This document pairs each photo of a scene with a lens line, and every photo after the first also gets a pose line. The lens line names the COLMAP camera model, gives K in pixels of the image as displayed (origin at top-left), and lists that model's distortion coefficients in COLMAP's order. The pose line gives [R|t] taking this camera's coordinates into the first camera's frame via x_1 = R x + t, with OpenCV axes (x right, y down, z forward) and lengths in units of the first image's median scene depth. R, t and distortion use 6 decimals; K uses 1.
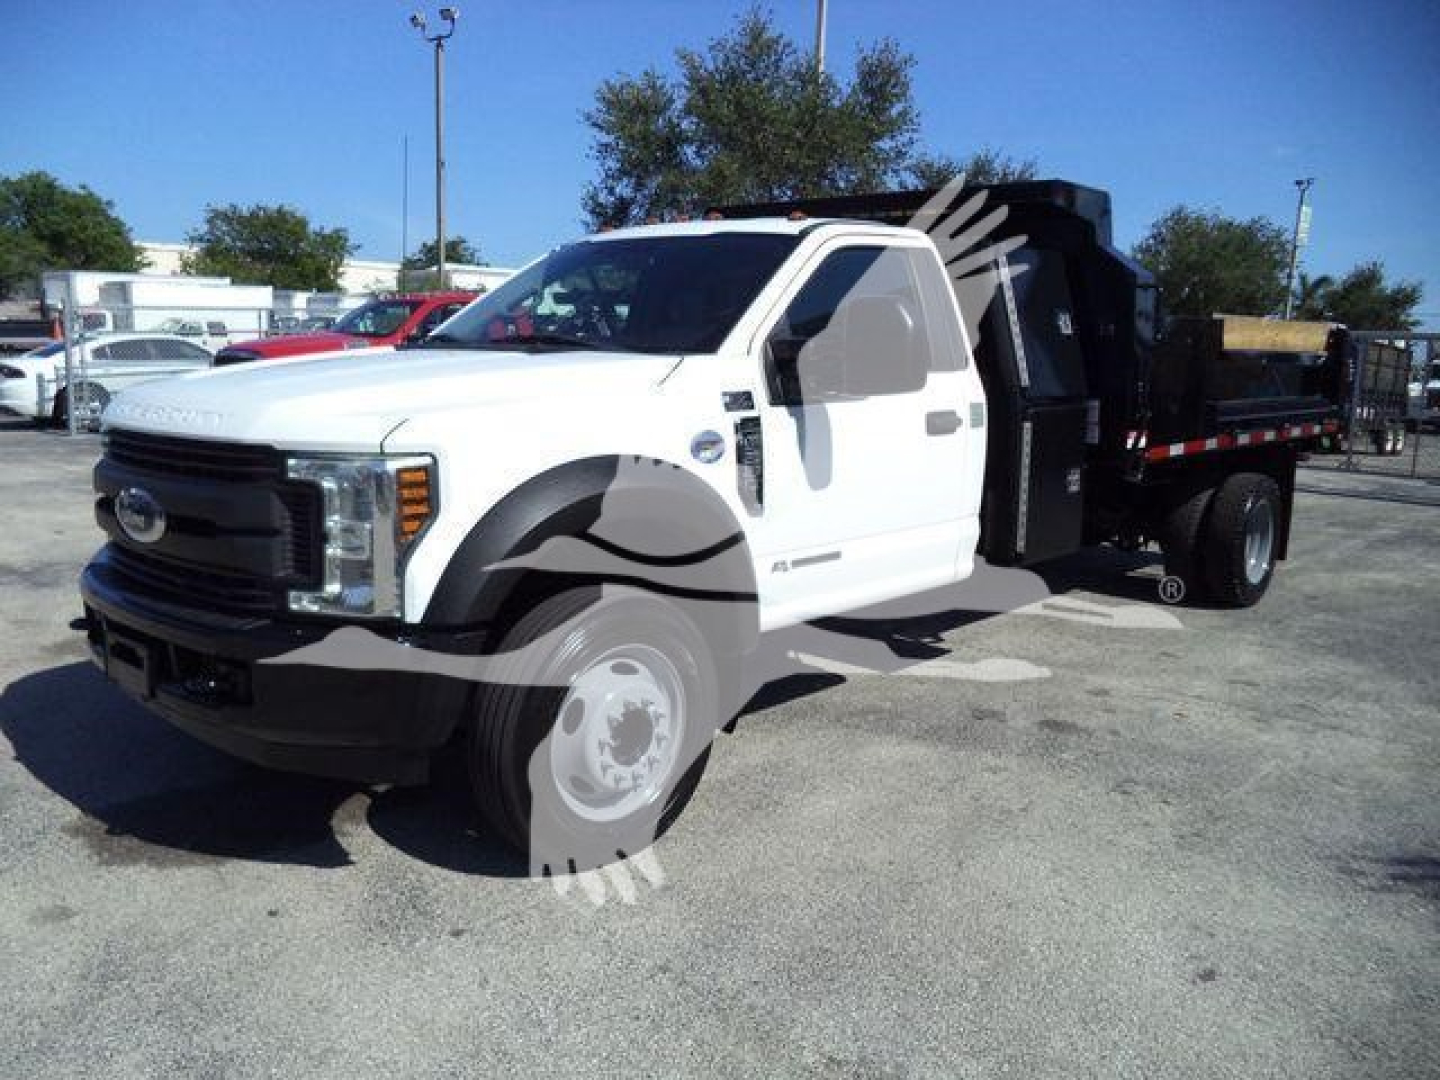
lens RADIAL K [[1184.9, 0, 720.0], [0, 1184.9, 540.0], [0, 0, 1]] dist [-0.062889, 0.005453]
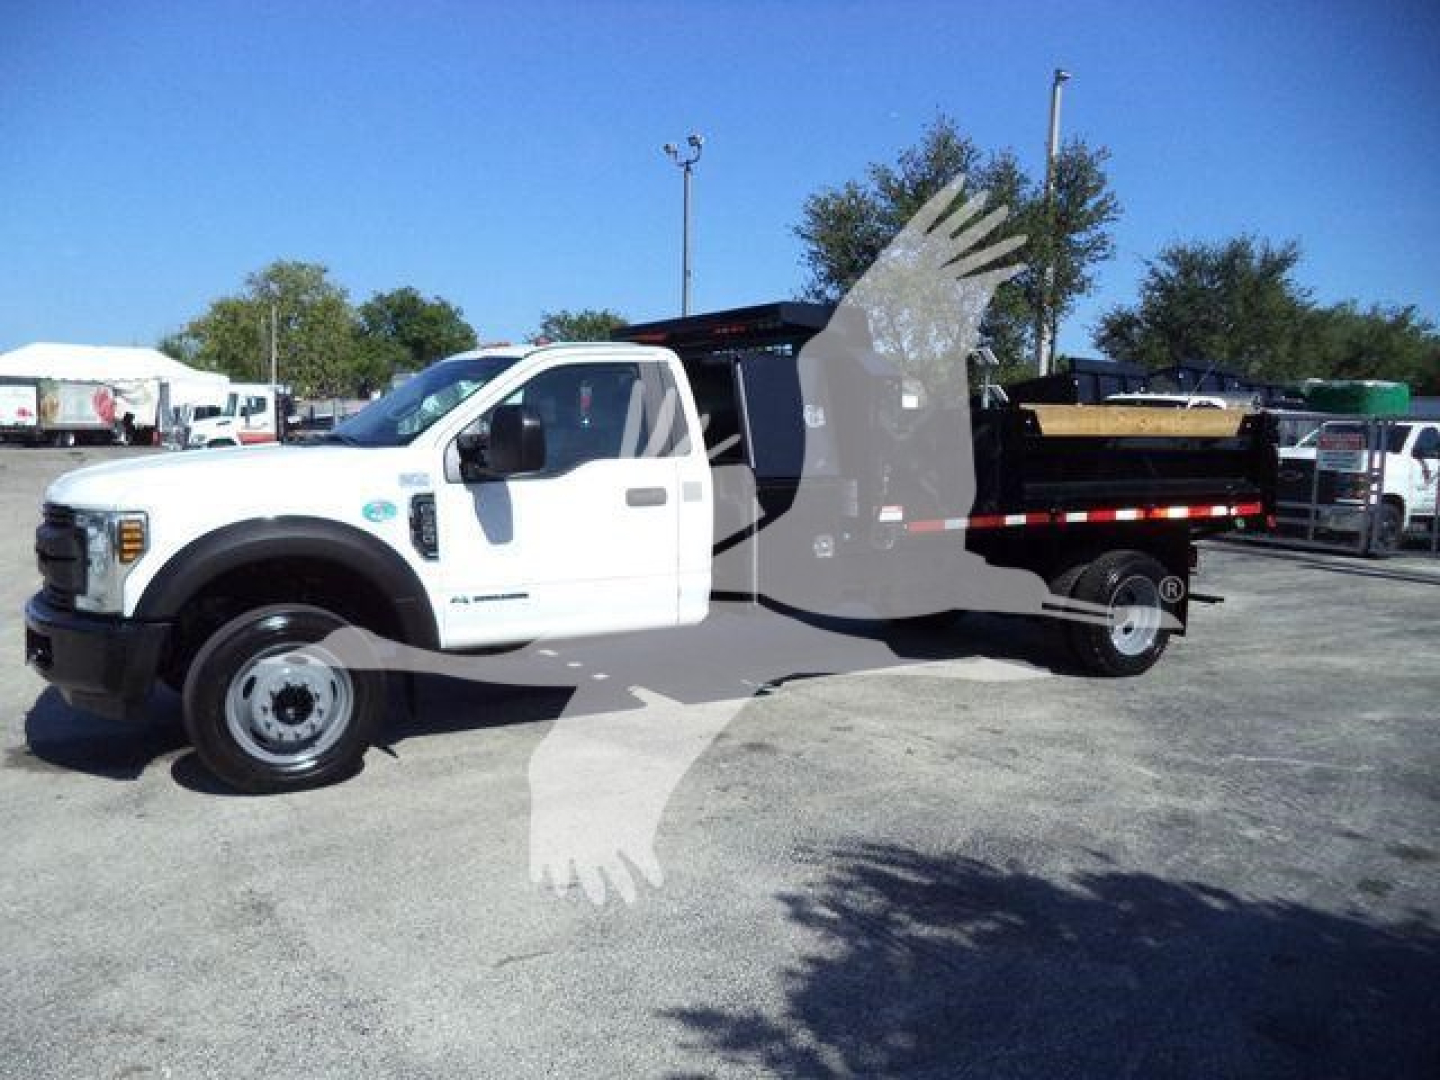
lens RADIAL K [[1169.0, 0, 733.5], [0, 1169.0, 553.6], [0, 0, 1]] dist [-0.023287, -0.009874]
pose [[0.957341, 0.020056, -0.288265, 0.387284], [-0.037408, 0.997796, -0.054812, 0.015978], [0.286530, 0.063257, 0.955981, -0.107792]]
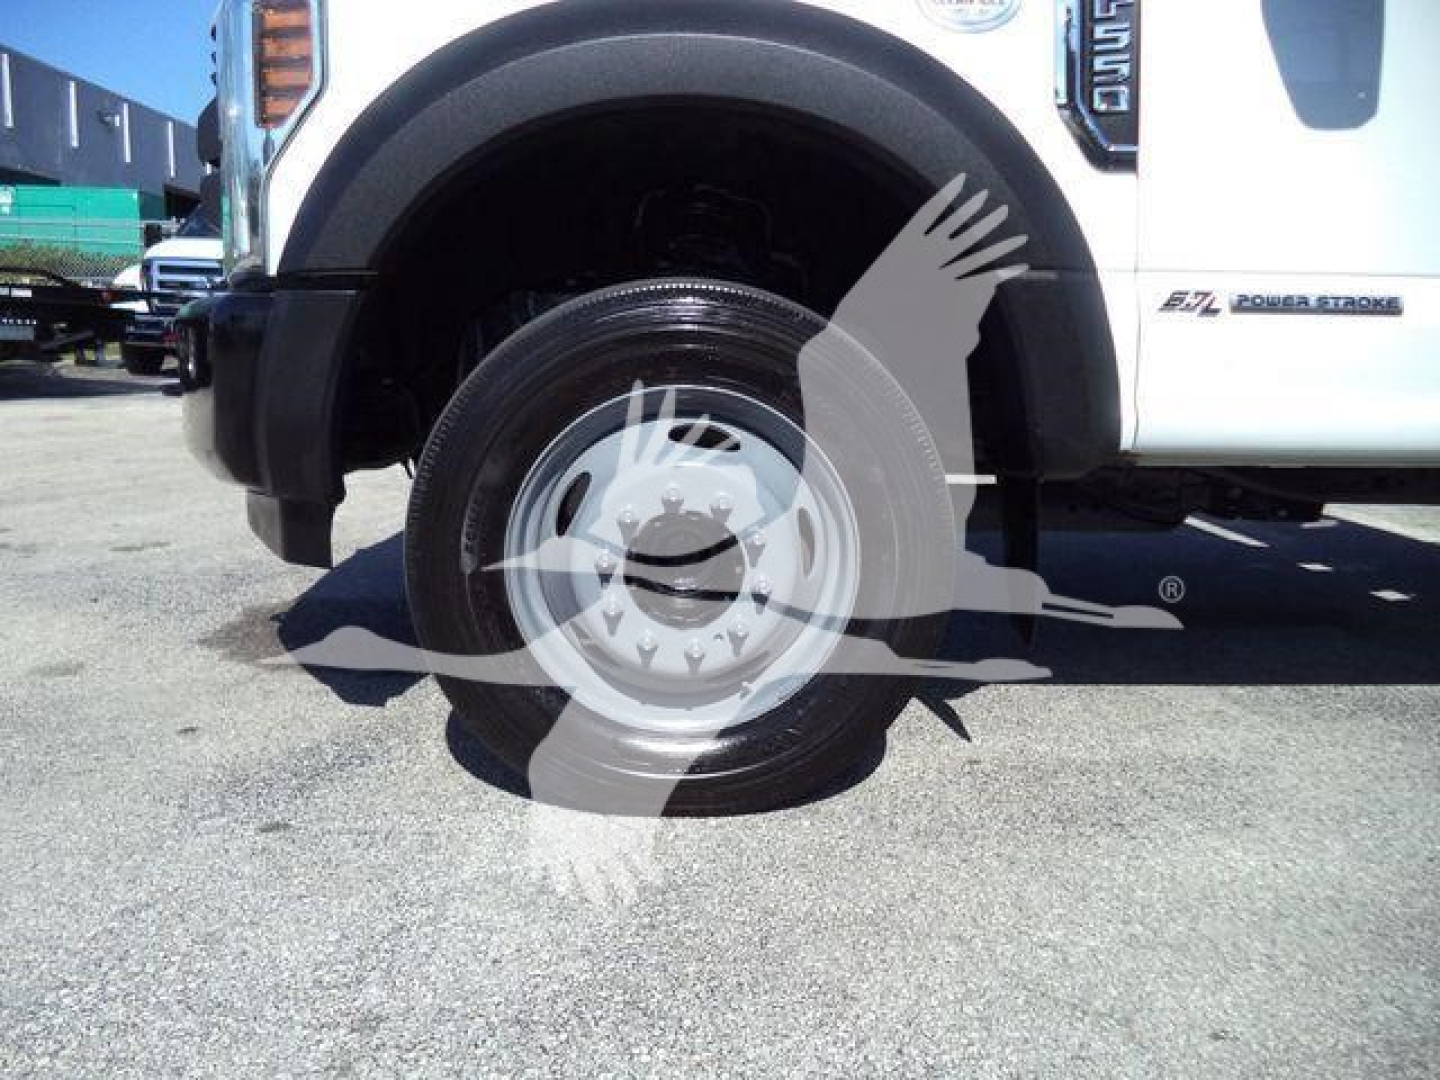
lens RADIAL K [[1169.0, 0, 733.5], [0, 1169.0, 553.6], [0, 0, 1]] dist [-0.023287, -0.009874]
pose [[0.730189, 0.104452, -0.675213, 0.119338], [-0.111738, 0.993196, 0.032807, 0.063177], [0.674046, 0.051492, 0.736892, 0.295305]]
